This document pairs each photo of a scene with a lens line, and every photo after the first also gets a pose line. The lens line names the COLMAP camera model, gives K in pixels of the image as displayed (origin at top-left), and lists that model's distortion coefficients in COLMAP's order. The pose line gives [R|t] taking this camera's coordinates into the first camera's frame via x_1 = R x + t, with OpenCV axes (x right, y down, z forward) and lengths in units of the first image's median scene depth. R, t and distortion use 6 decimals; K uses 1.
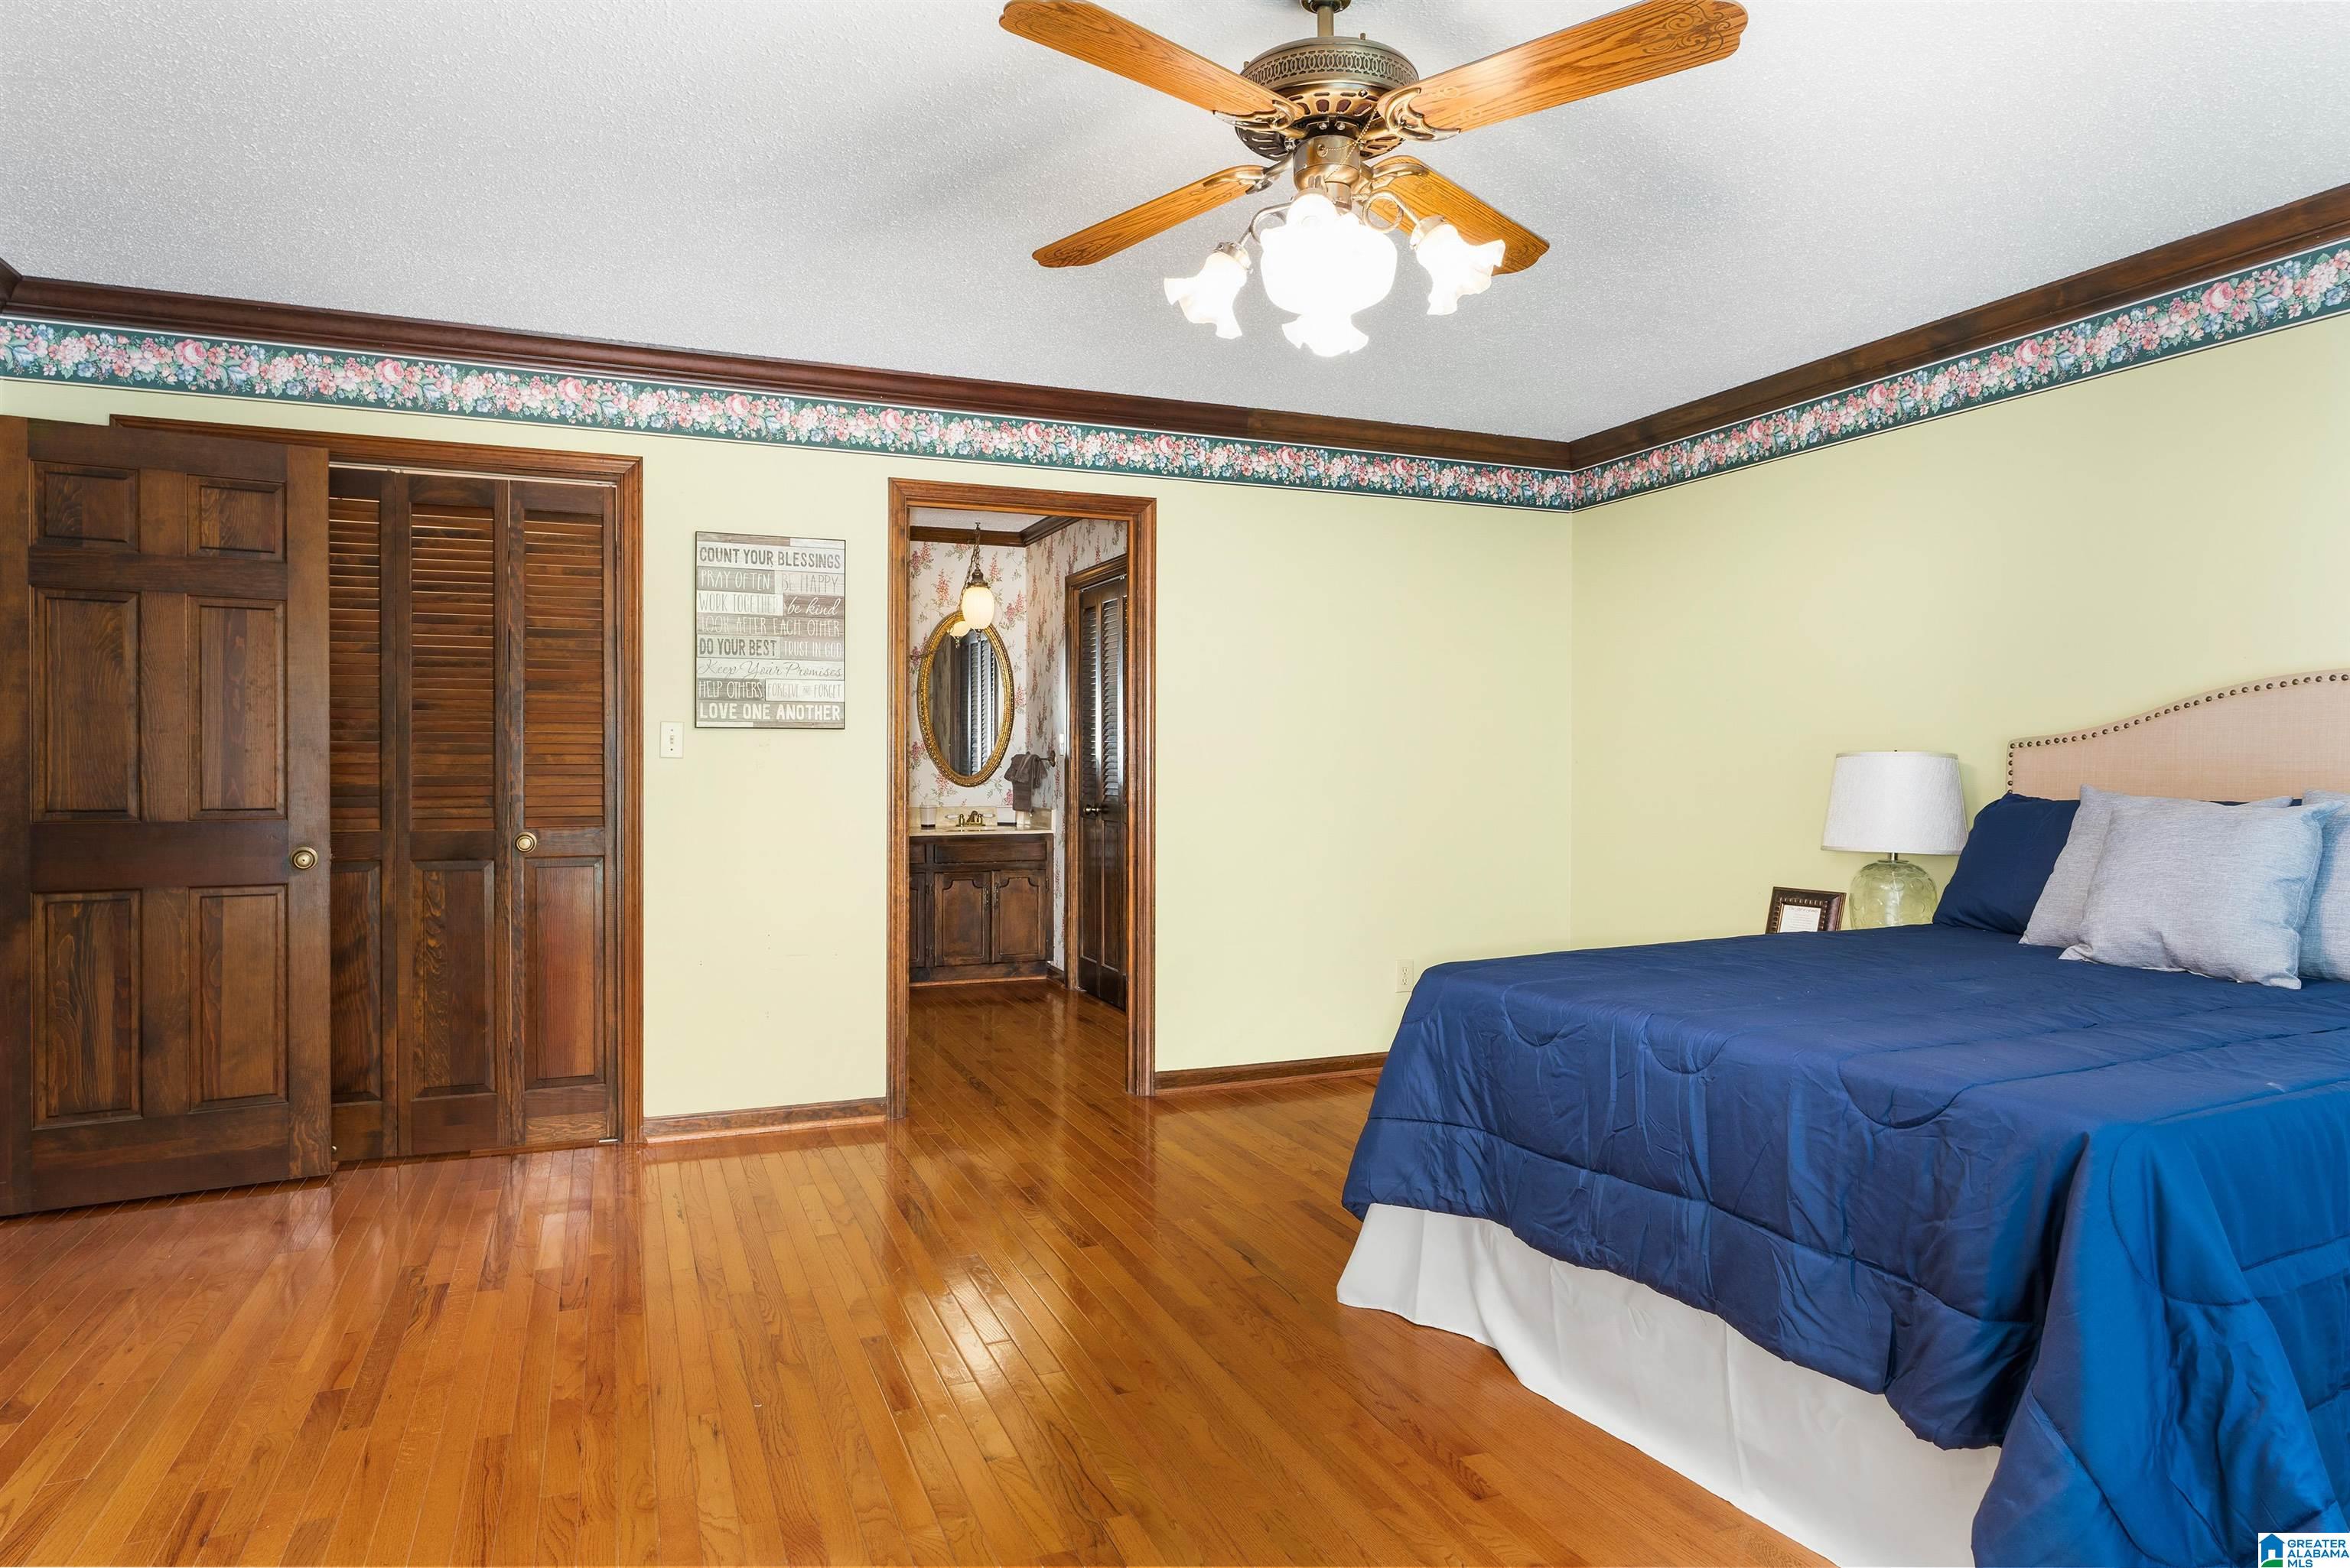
lens RADIAL K [[1428.8, 0, 1175.5], [0, 1428.8, 774.3], [0, 0, 1]] dist [0.011063, 0.000828]
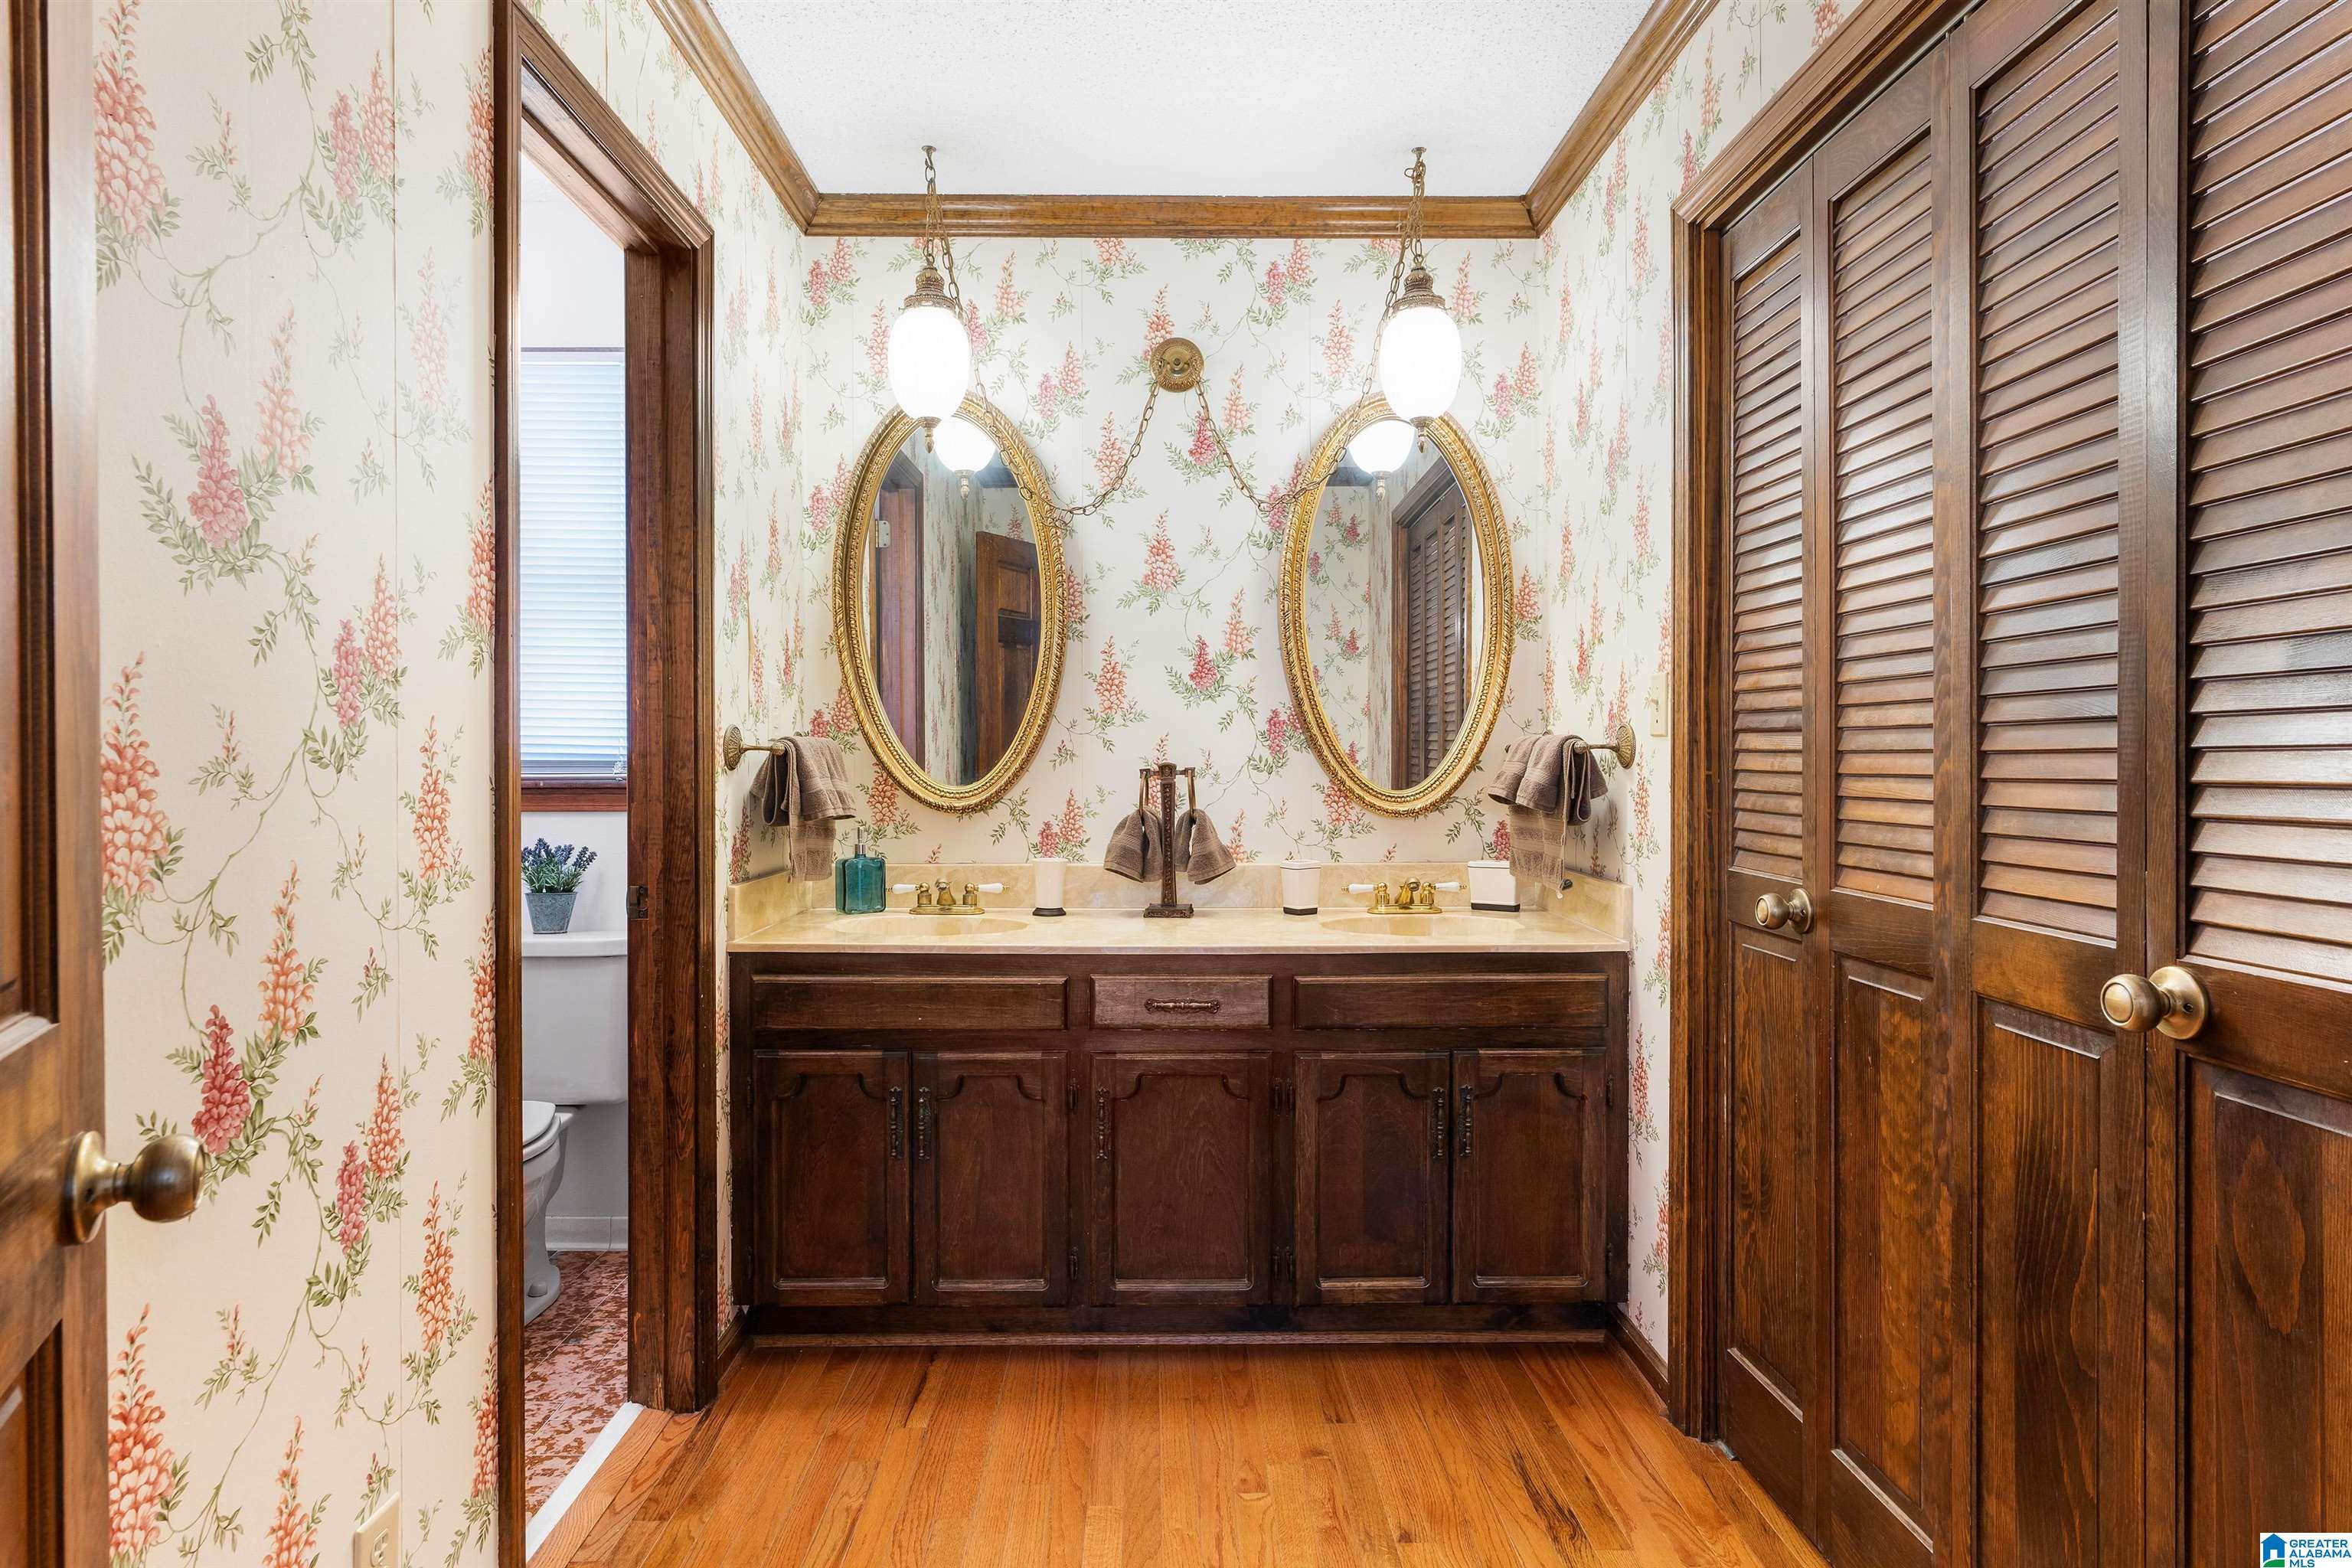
lens RADIAL K [[1325.4, 0, 1168.1], [0, 1325.4, 784.1], [0, 0, 1]] dist [-0.002011, -0.000370]
pose [[0.939068, -0.000843, -0.343731, -0.075918], [-0.002017, 0.999966, -0.007964, 0.002257], [0.343726, 0.008172, 0.939035, 0.616826]]
